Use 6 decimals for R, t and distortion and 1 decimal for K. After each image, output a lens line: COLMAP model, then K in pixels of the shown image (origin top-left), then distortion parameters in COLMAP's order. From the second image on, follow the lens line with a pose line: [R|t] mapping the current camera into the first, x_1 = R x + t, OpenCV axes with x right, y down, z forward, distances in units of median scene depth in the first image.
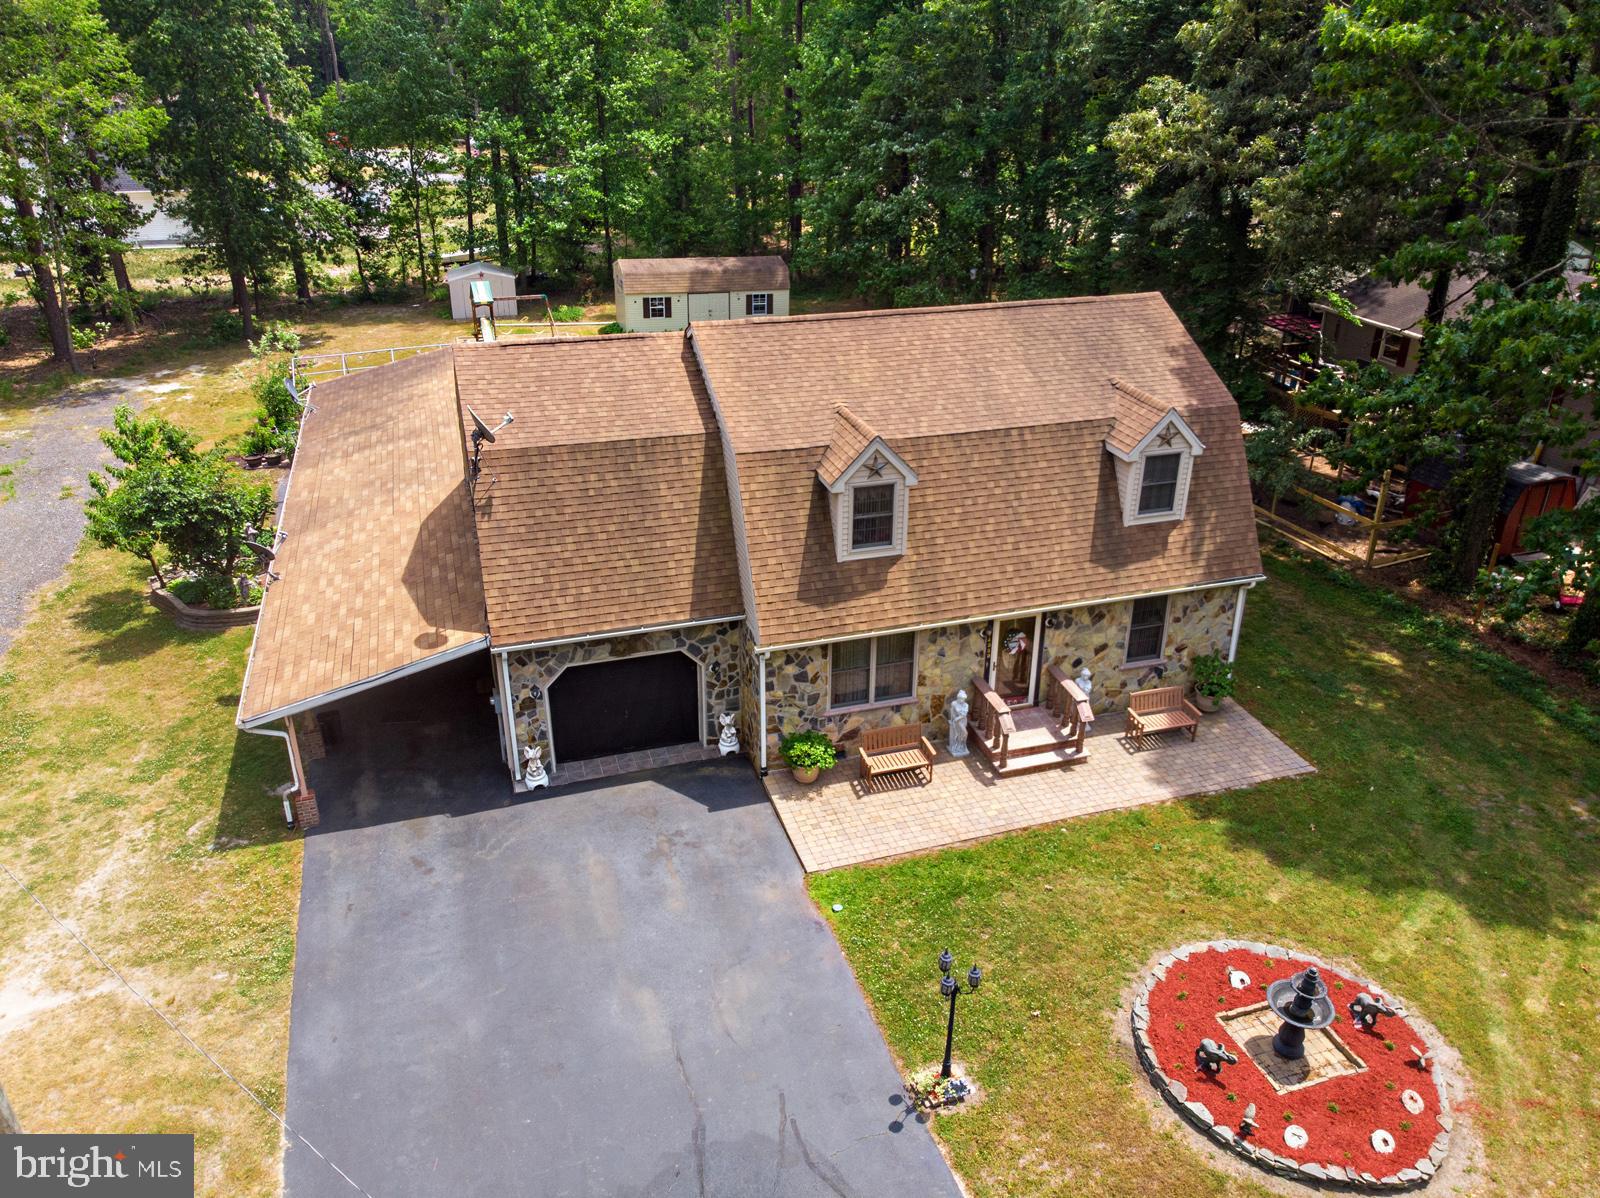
lens RADIAL K [[1151.3, 0, 800.0], [0, 1151.3, 599.0], [0, 0, 1]] dist [-0.009811, -0.000294]
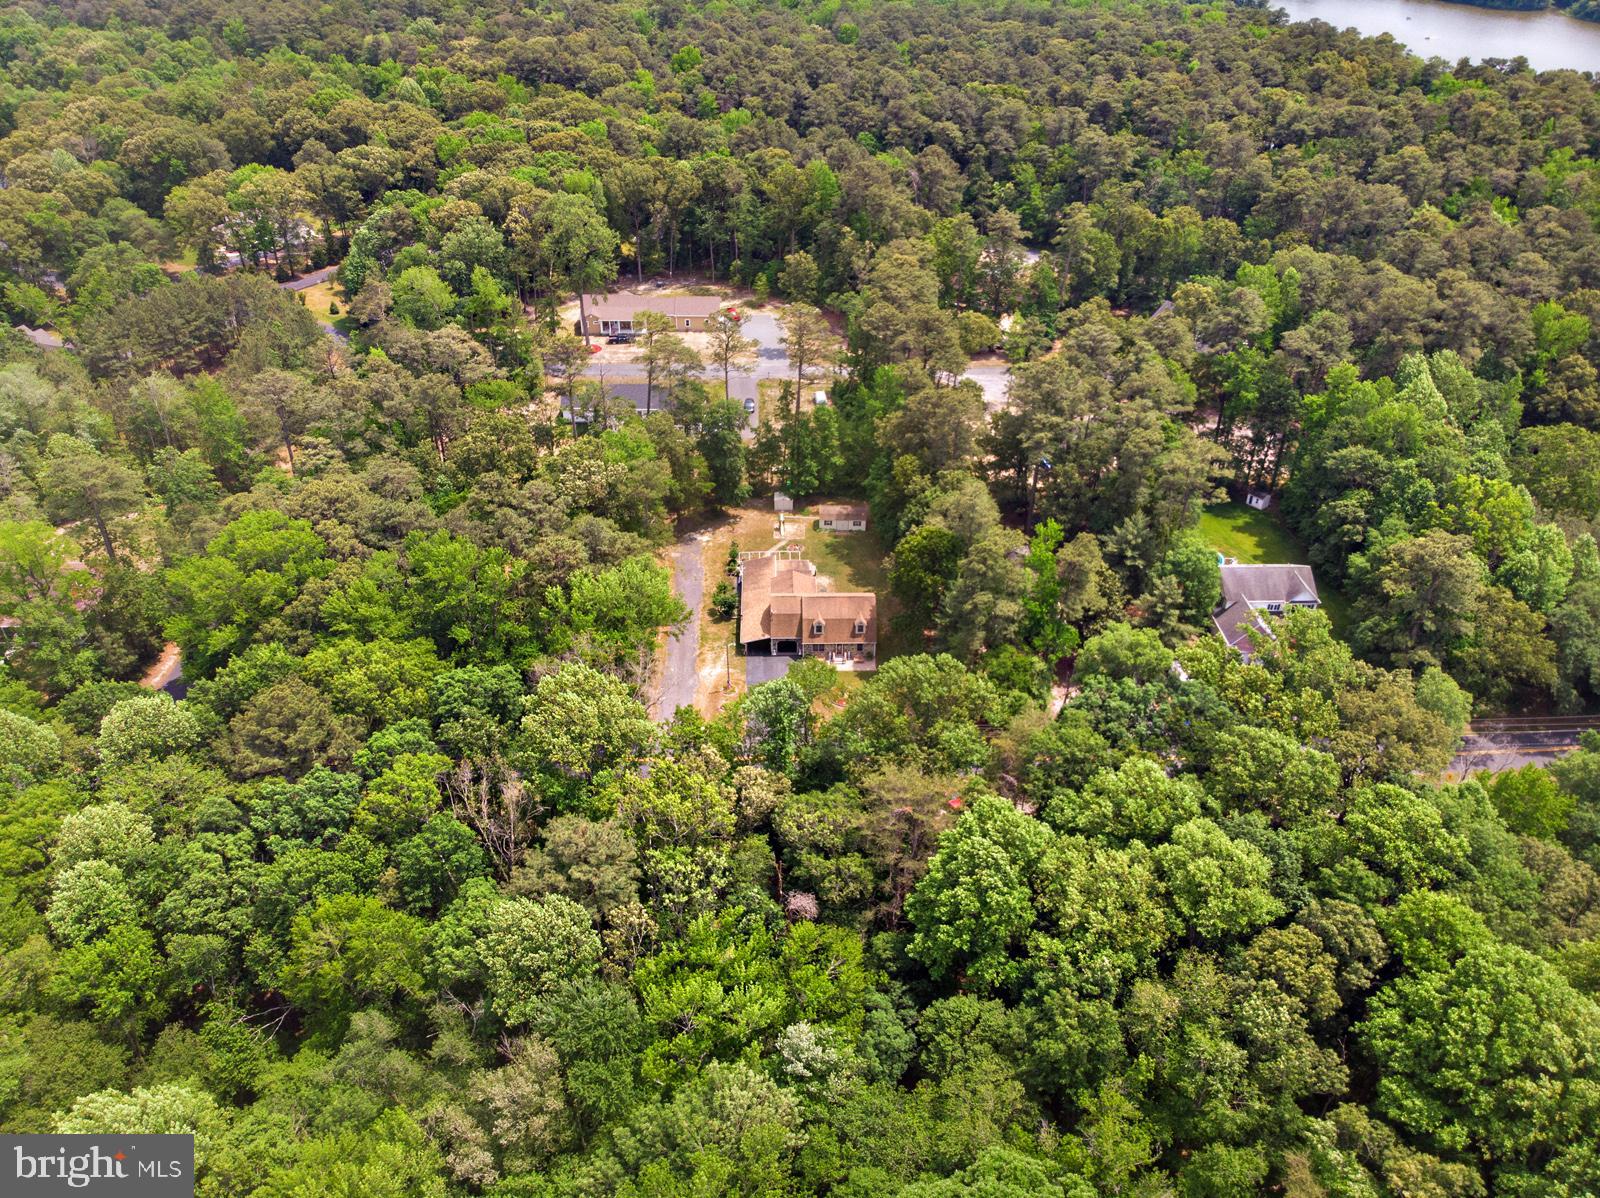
lens RADIAL K [[1151.3, 0, 800.0], [0, 1151.3, 599.0], [0, 0, 1]] dist [-0.009811, -0.000294]
pose [[0.960440, 0.155307, -0.231158, 1.680475], [-0.120484, 0.980080, 0.157882, -1.459442], [0.251073, -0.123785, 0.960021, -6.387345]]
